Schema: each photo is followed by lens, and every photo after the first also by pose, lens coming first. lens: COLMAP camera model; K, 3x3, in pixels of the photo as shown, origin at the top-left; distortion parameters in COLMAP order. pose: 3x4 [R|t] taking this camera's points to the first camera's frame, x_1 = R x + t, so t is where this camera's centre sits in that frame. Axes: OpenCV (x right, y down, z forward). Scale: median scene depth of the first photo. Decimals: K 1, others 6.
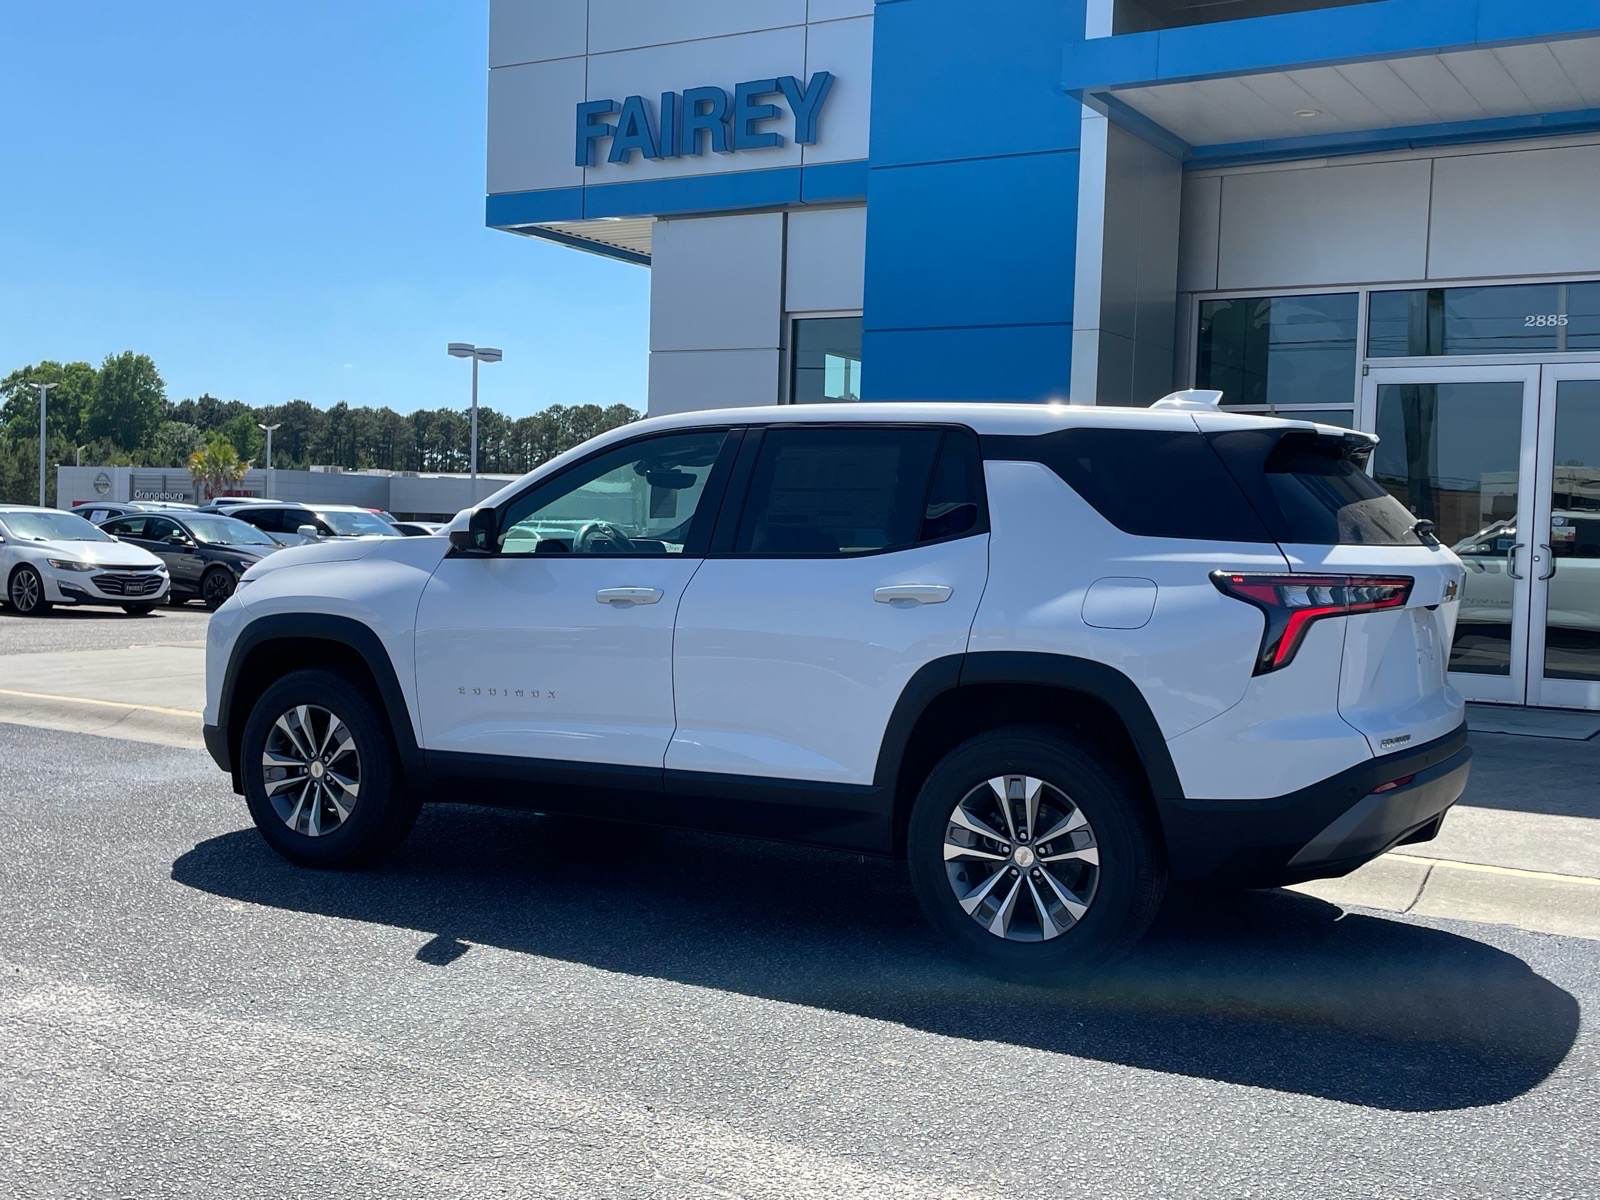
lens RADIAL K [[1771.9, 0, 799.8], [0, 1771.9, 614.8], [0, 0, 1]] dist [0.069803, 0.000000]
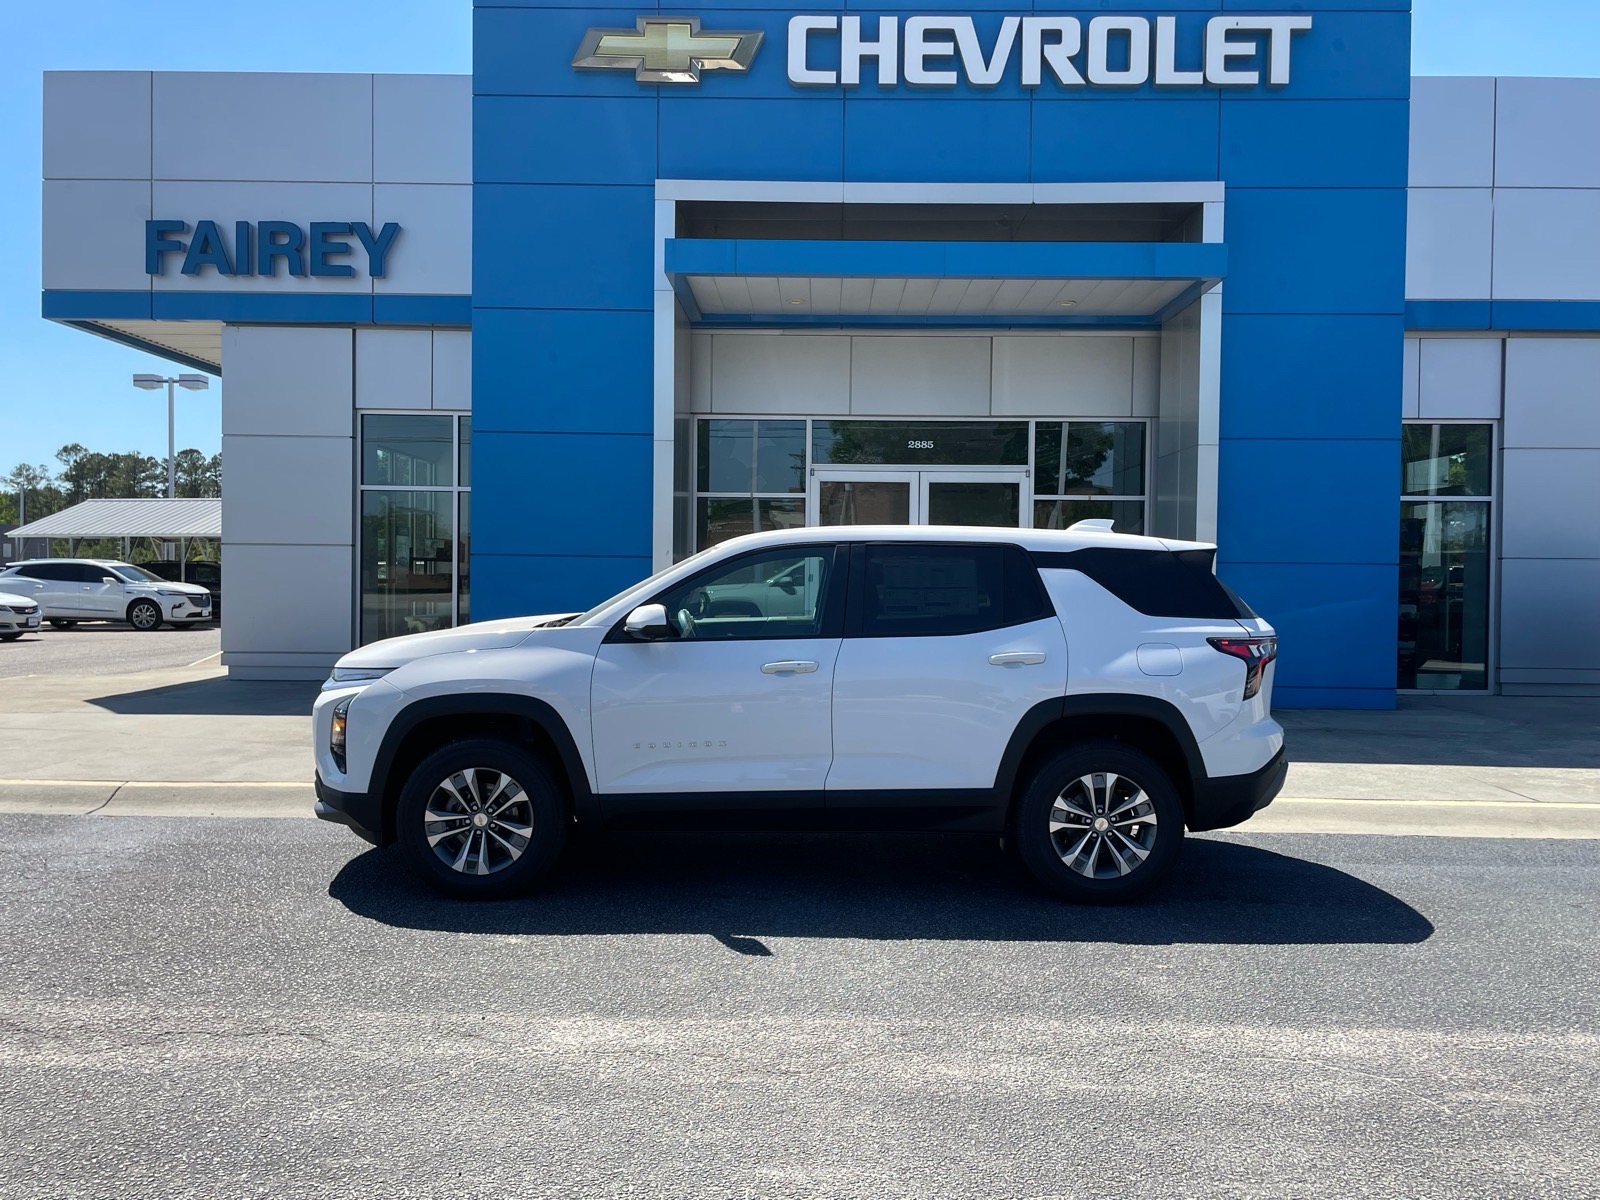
lens RADIAL K [[1319.1, 0, 804.5], [0, 1319.1, 603.7], [0, 0, 1]] dist [0.047018, -0.031652]
pose [[0.859605, -0.032696, 0.509912, -0.548543], [0.038243, 0.999268, -0.000397, -0.053699], [-0.509526, 0.019842, 0.860226, 0.103036]]
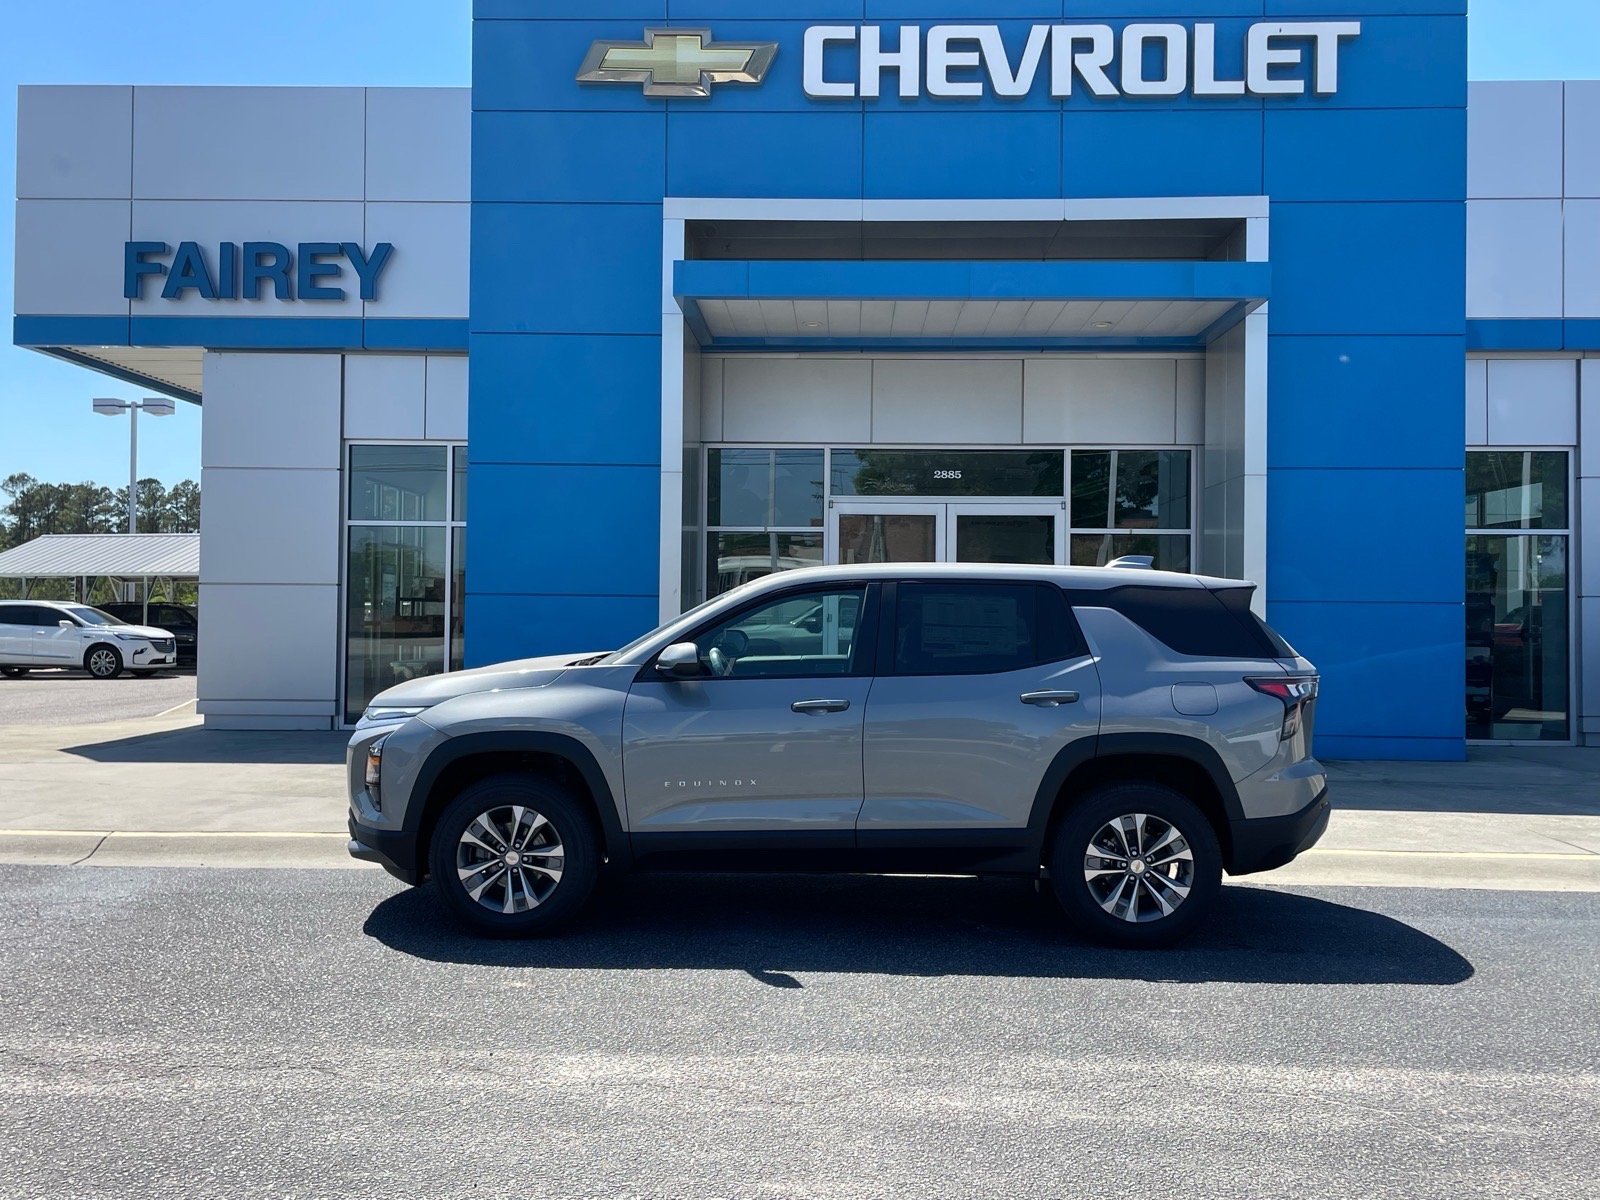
lens RADIAL K [[1484.2, 0, 803.1], [0, 1484.2, 588.2], [0, 0, 1]] dist [0.043089, 0.000000]
pose [[0.868462, -0.013553, 0.495570, -0.589701], [0.039474, 0.998343, -0.041875, -0.049173], [-0.494181, 0.055929, 0.867558, 0.013231]]
